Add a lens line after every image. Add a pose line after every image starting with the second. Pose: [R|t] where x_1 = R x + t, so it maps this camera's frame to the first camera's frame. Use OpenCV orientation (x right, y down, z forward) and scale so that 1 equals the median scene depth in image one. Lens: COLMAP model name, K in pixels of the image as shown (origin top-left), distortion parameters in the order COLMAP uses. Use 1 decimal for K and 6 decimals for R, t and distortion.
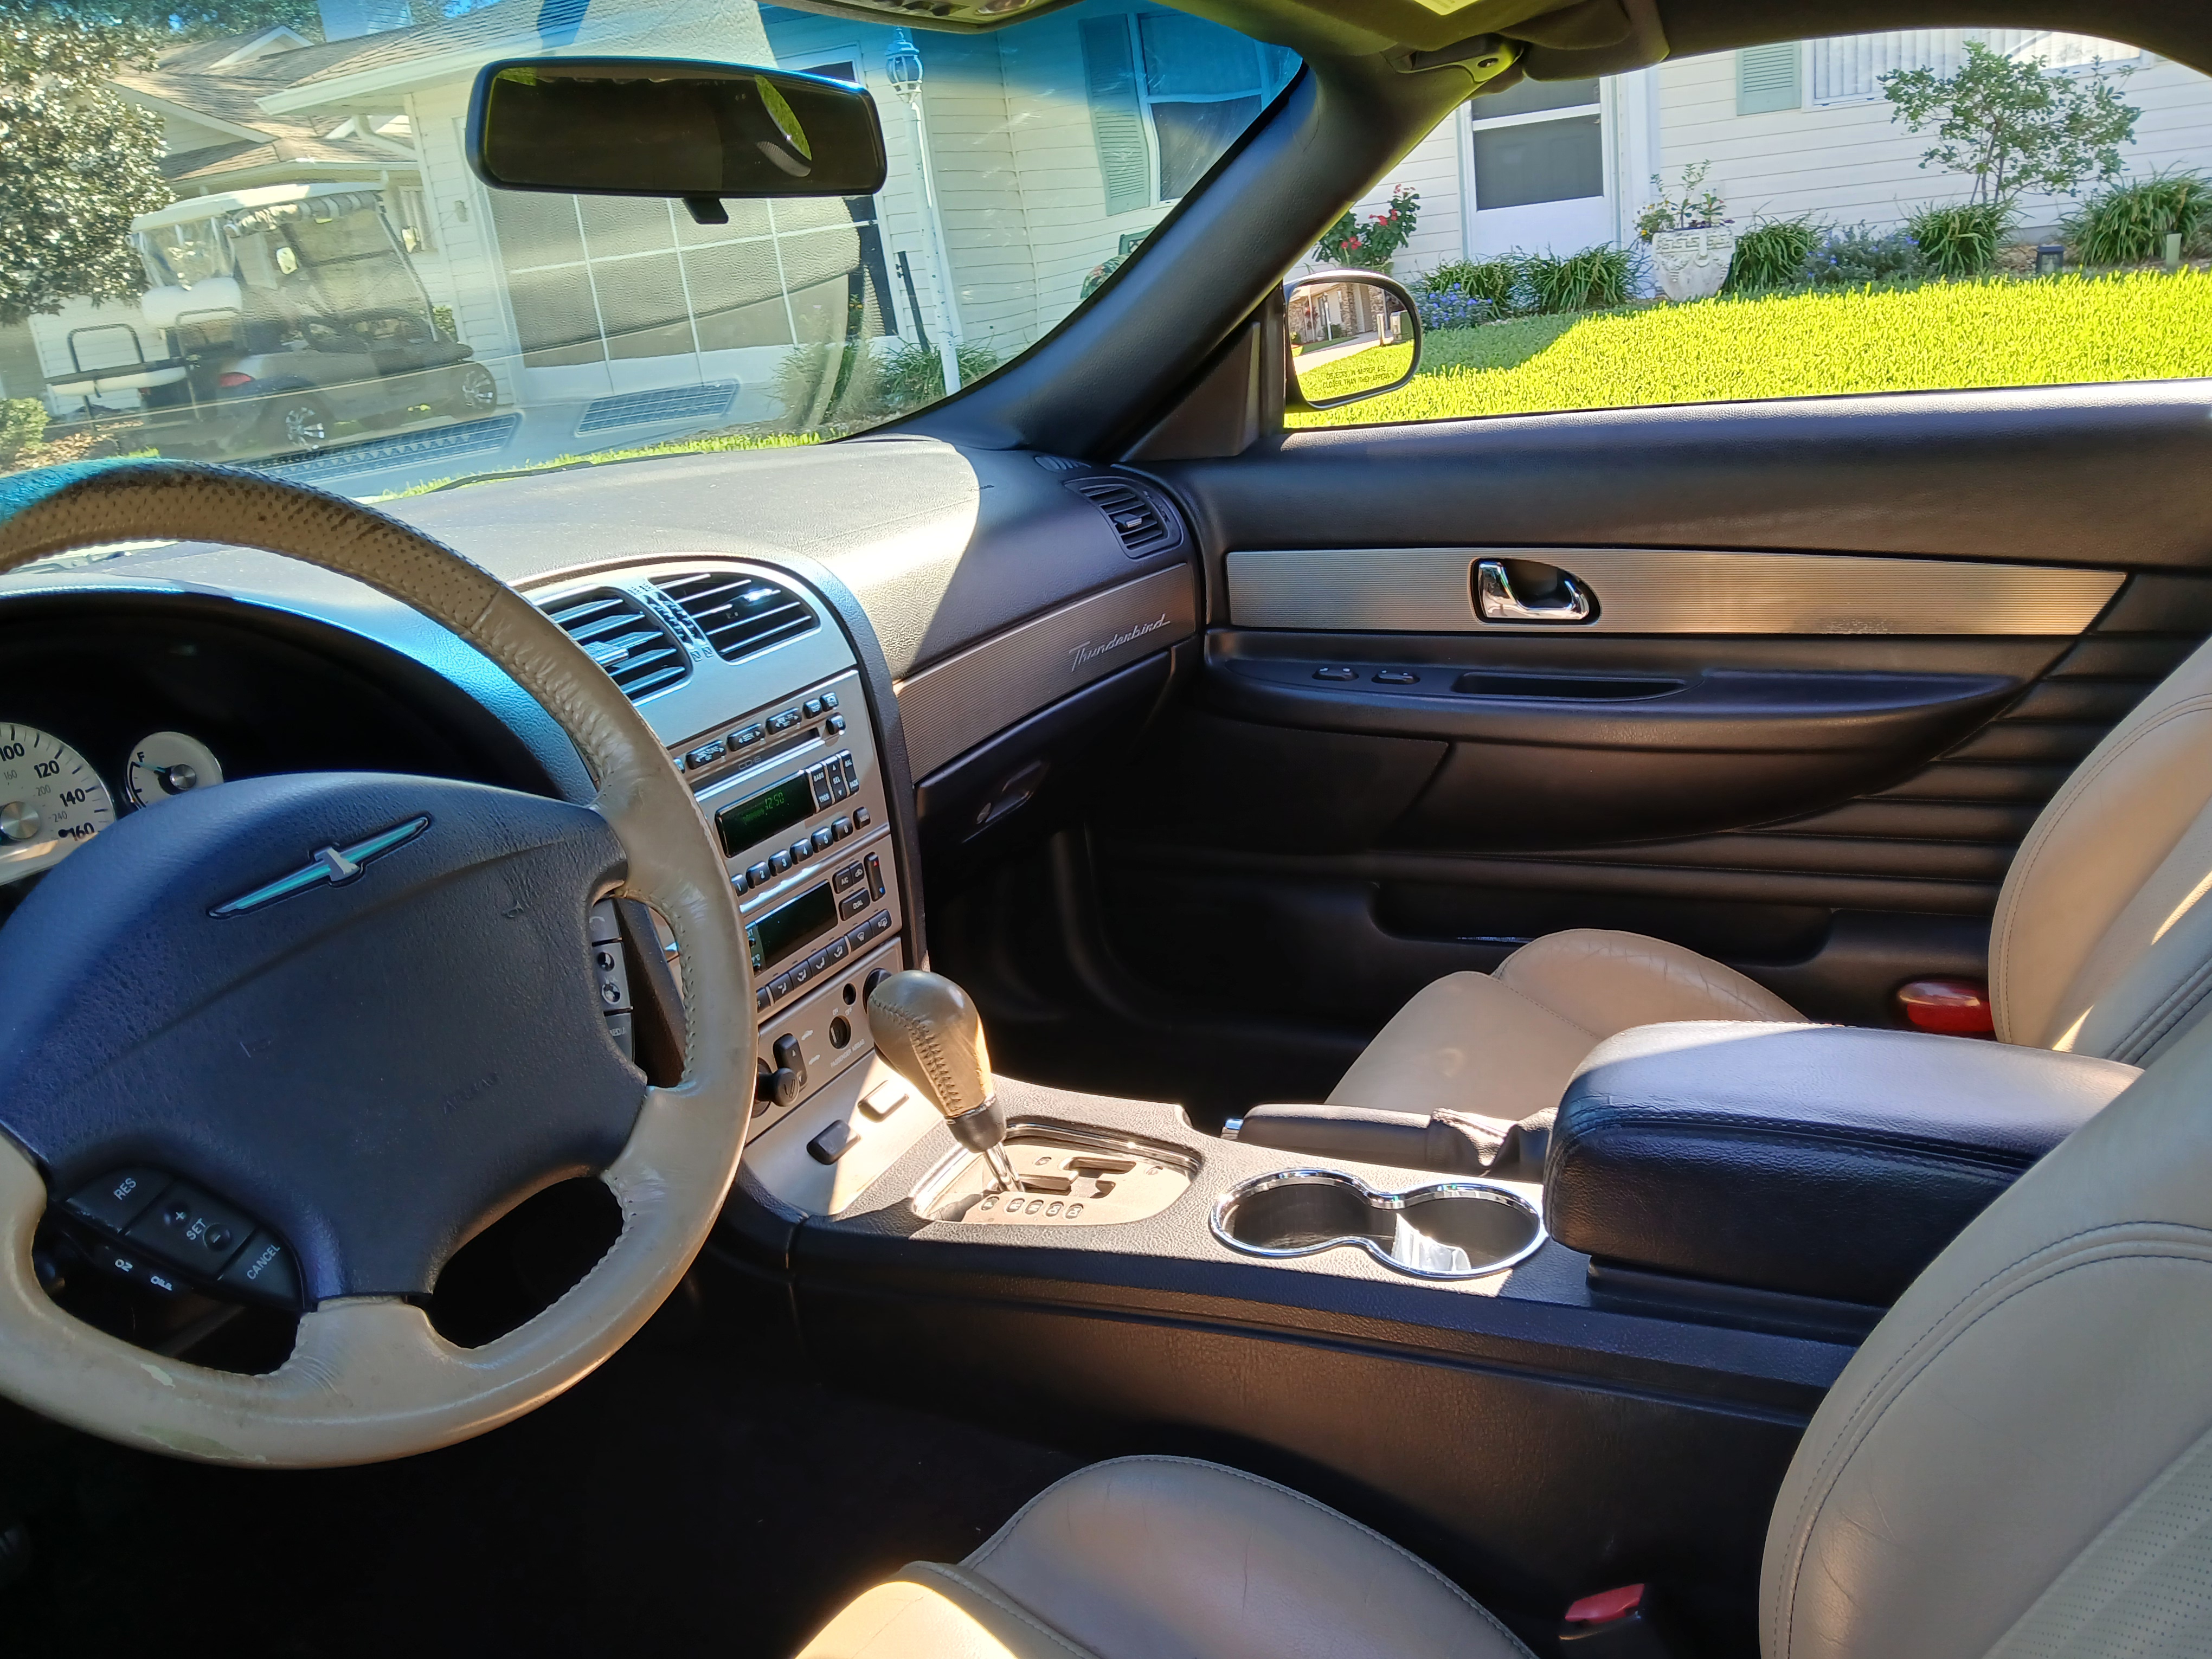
lens RADIAL K [[1762.7, 0, 1106.0], [0, 1762.7, 829.5], [0, 0, 1]] dist [0.004244, -0.036404]
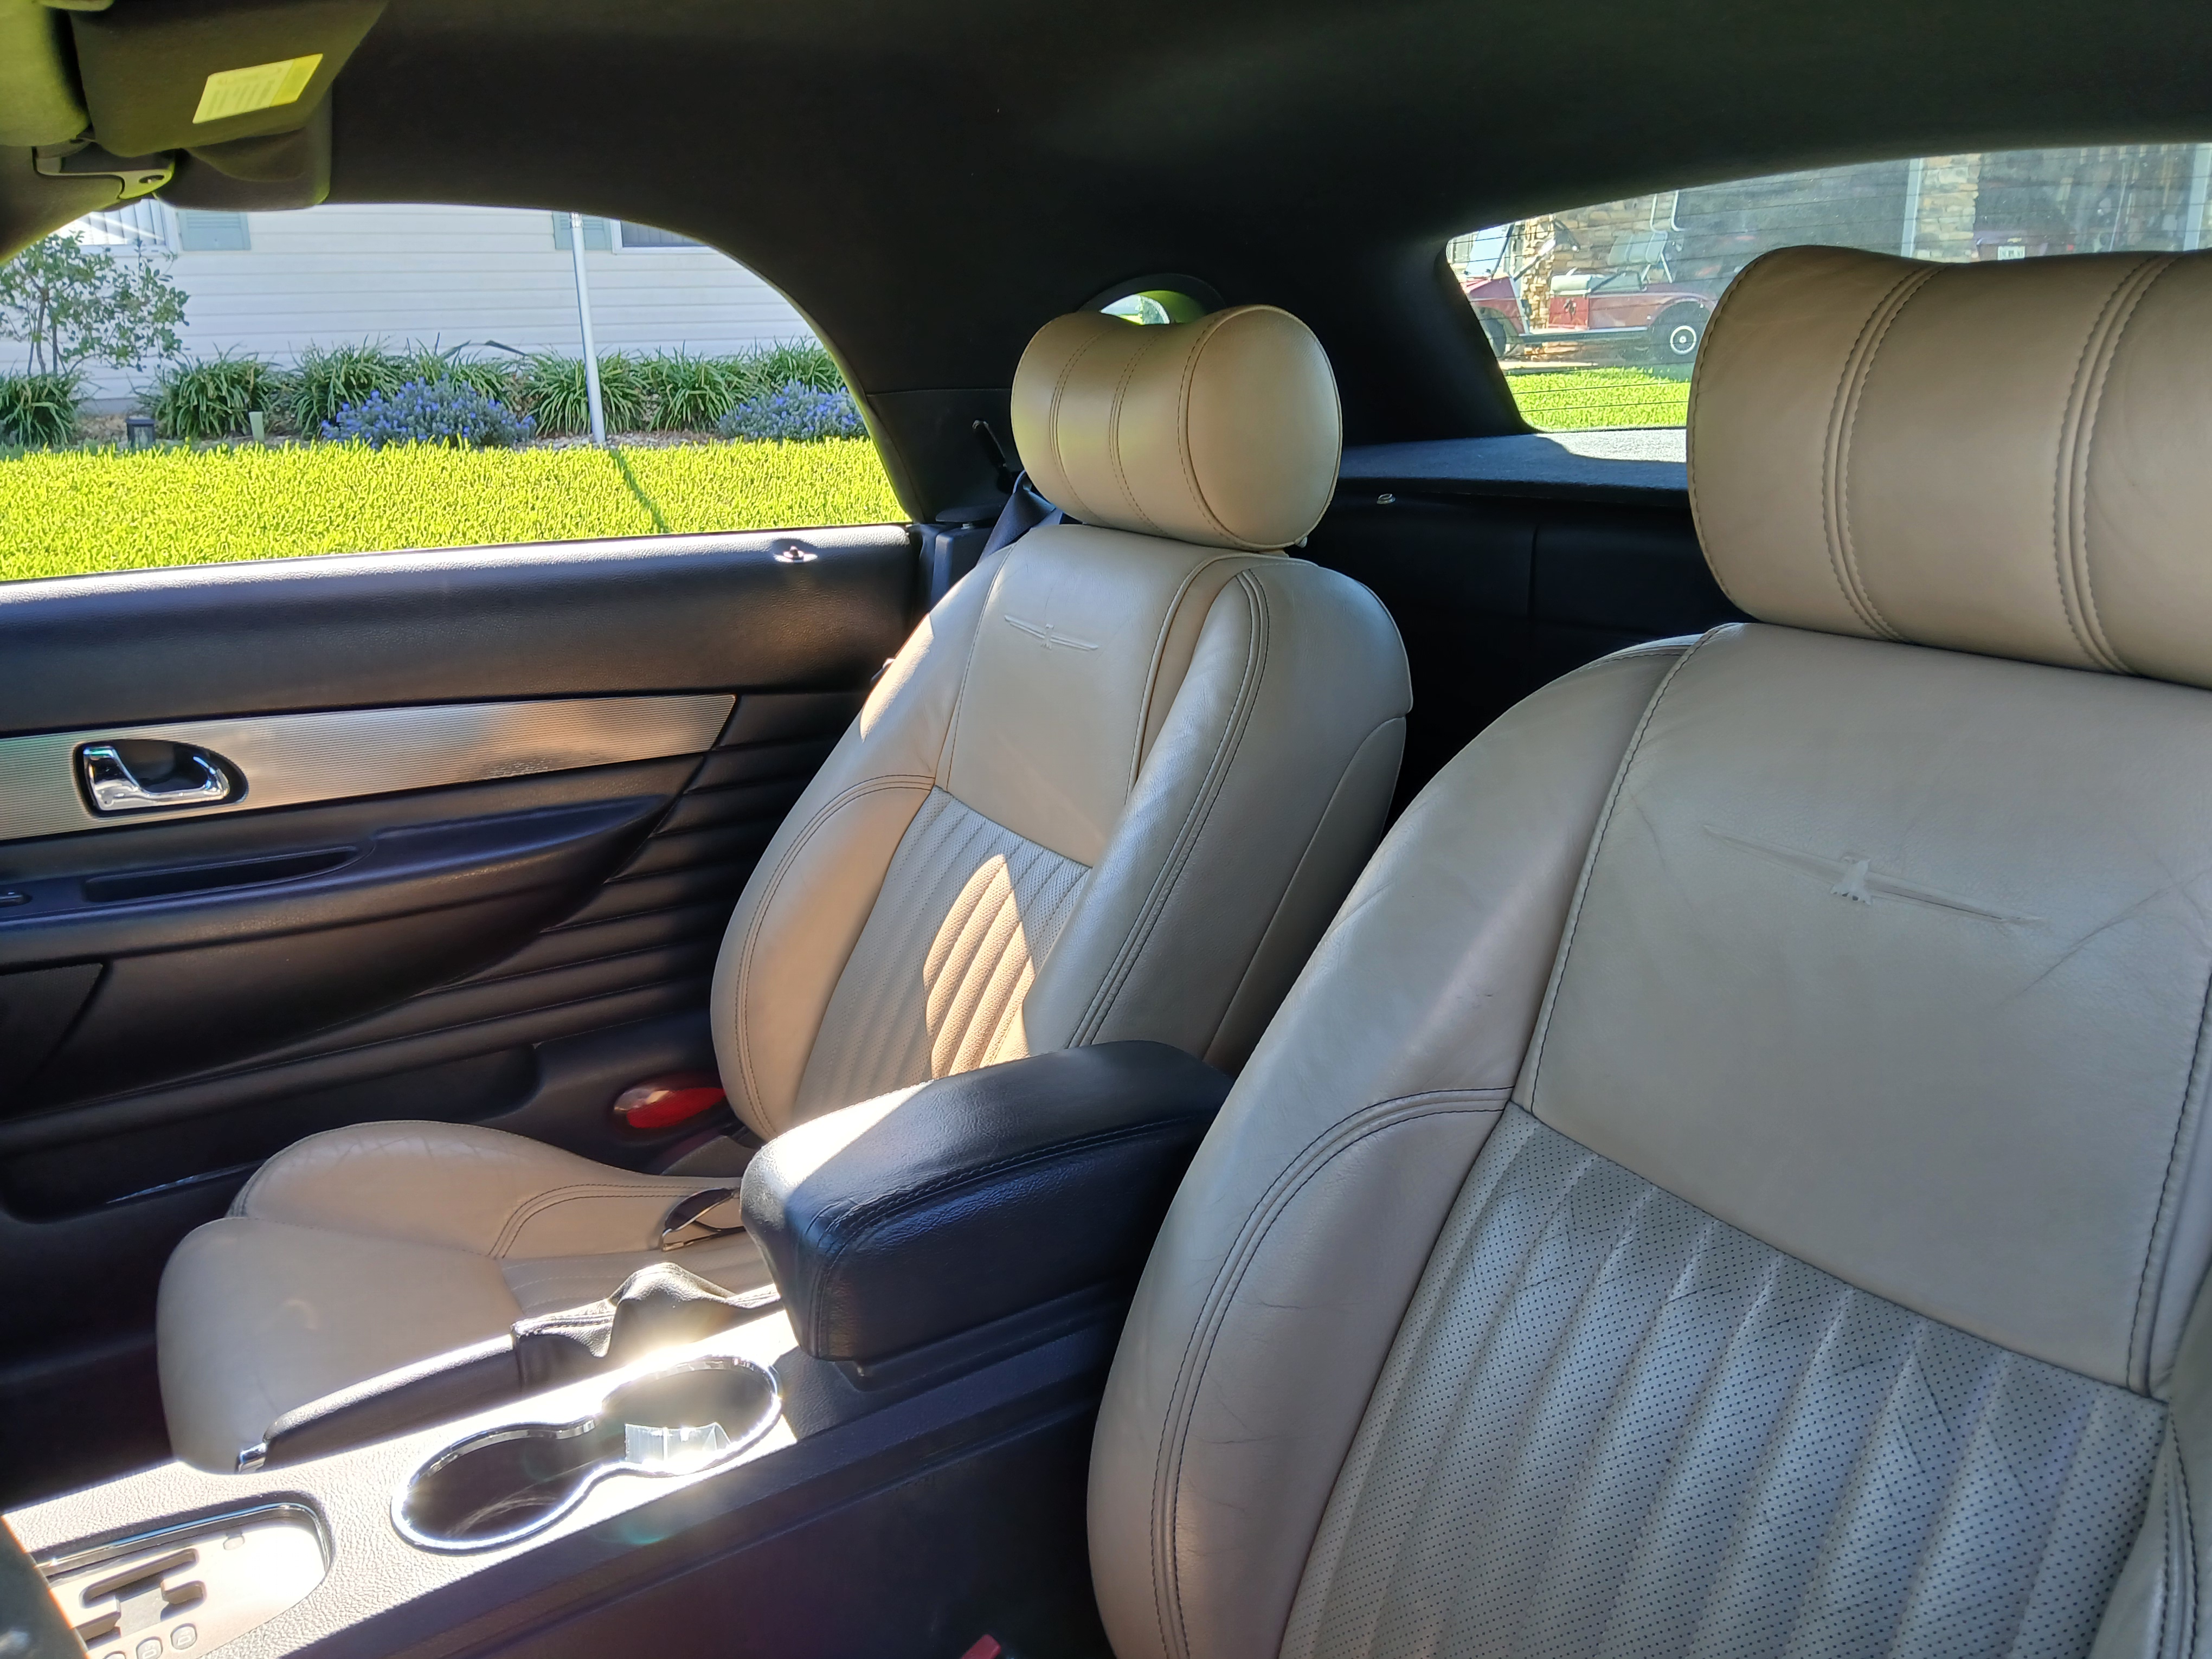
lens RADIAL K [[1795.9, 0, 1106.0], [0, 1795.9, 829.5], [0, 0, 1]] dist [0.001548, -0.077178]
pose [[0.510863, -0.135141, 0.848974, -0.264813], [0.217144, 0.975828, 0.024669, -0.028986], [-0.831786, 0.171747, 0.527859, 0.155684]]
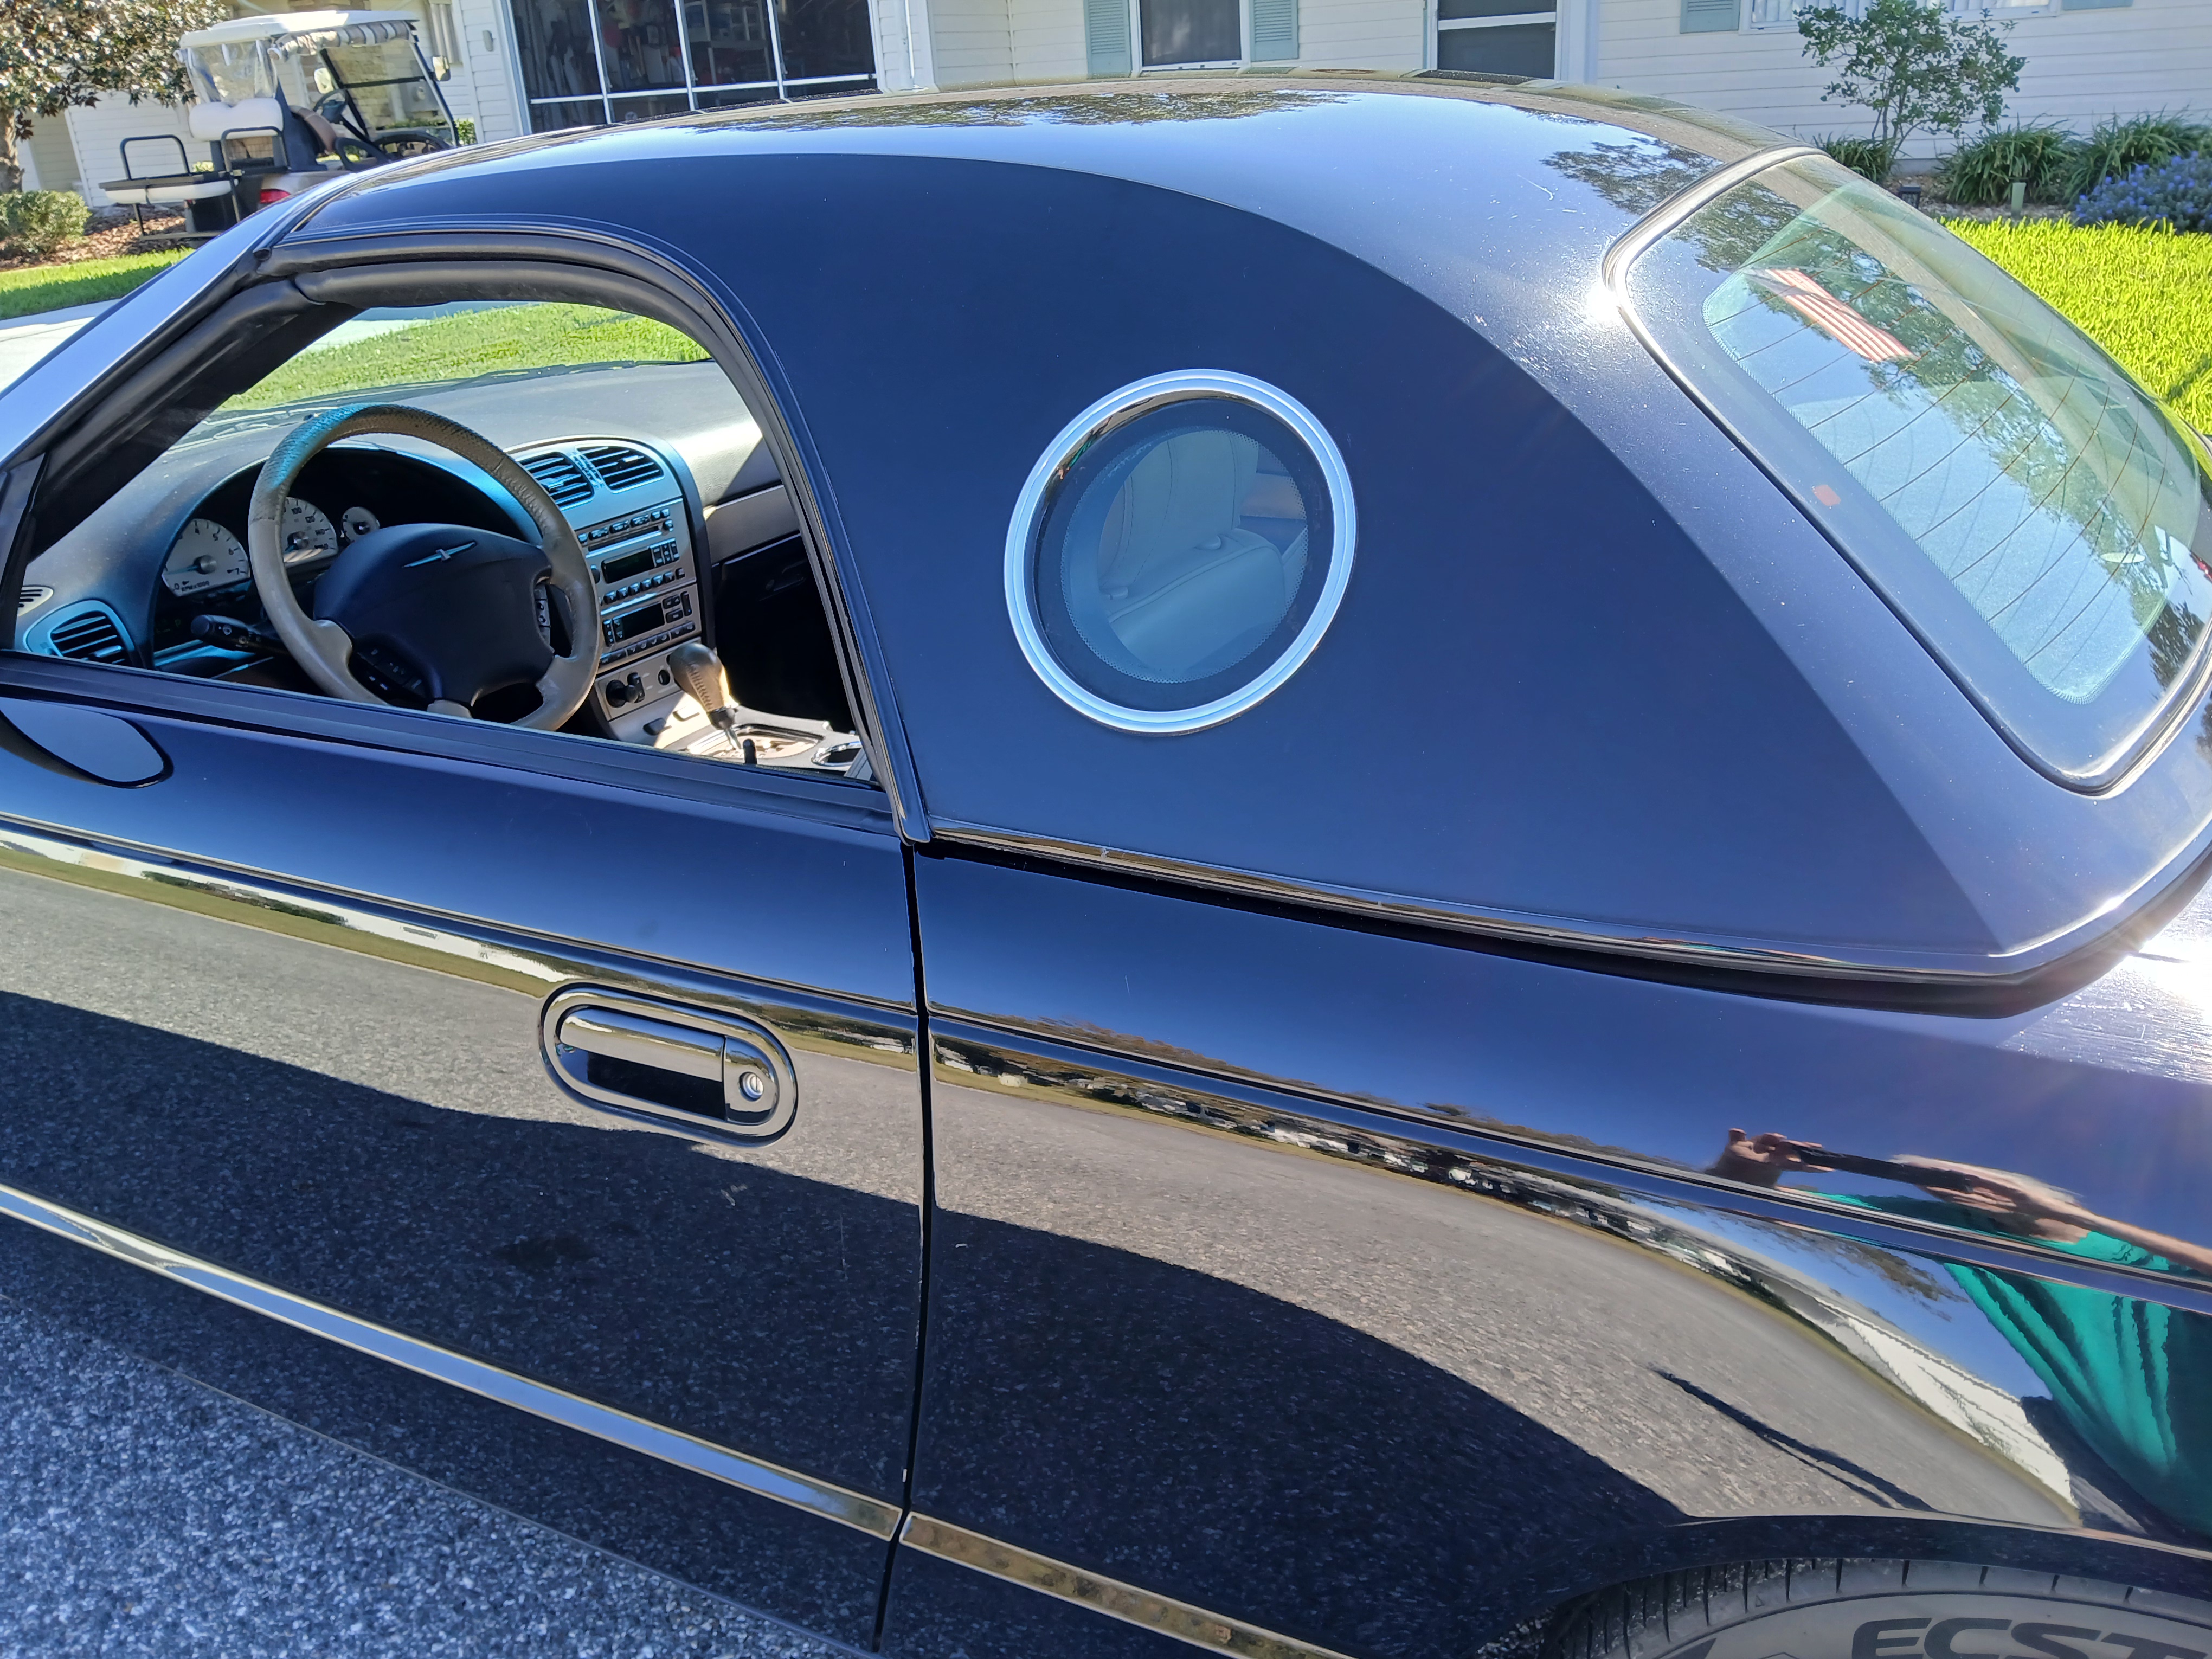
lens RADIAL K [[1832.5, 0, 1106.0], [0, 1832.5, 829.5], [0, 0, 1]] dist [-0.012750, -0.007838]
pose [[0.997856, 0.064957, -0.007974, 0.224935], [-0.064148, 0.994937, 0.077365, 0.053968], [0.012959, -0.076688, 0.996971, -0.646541]]
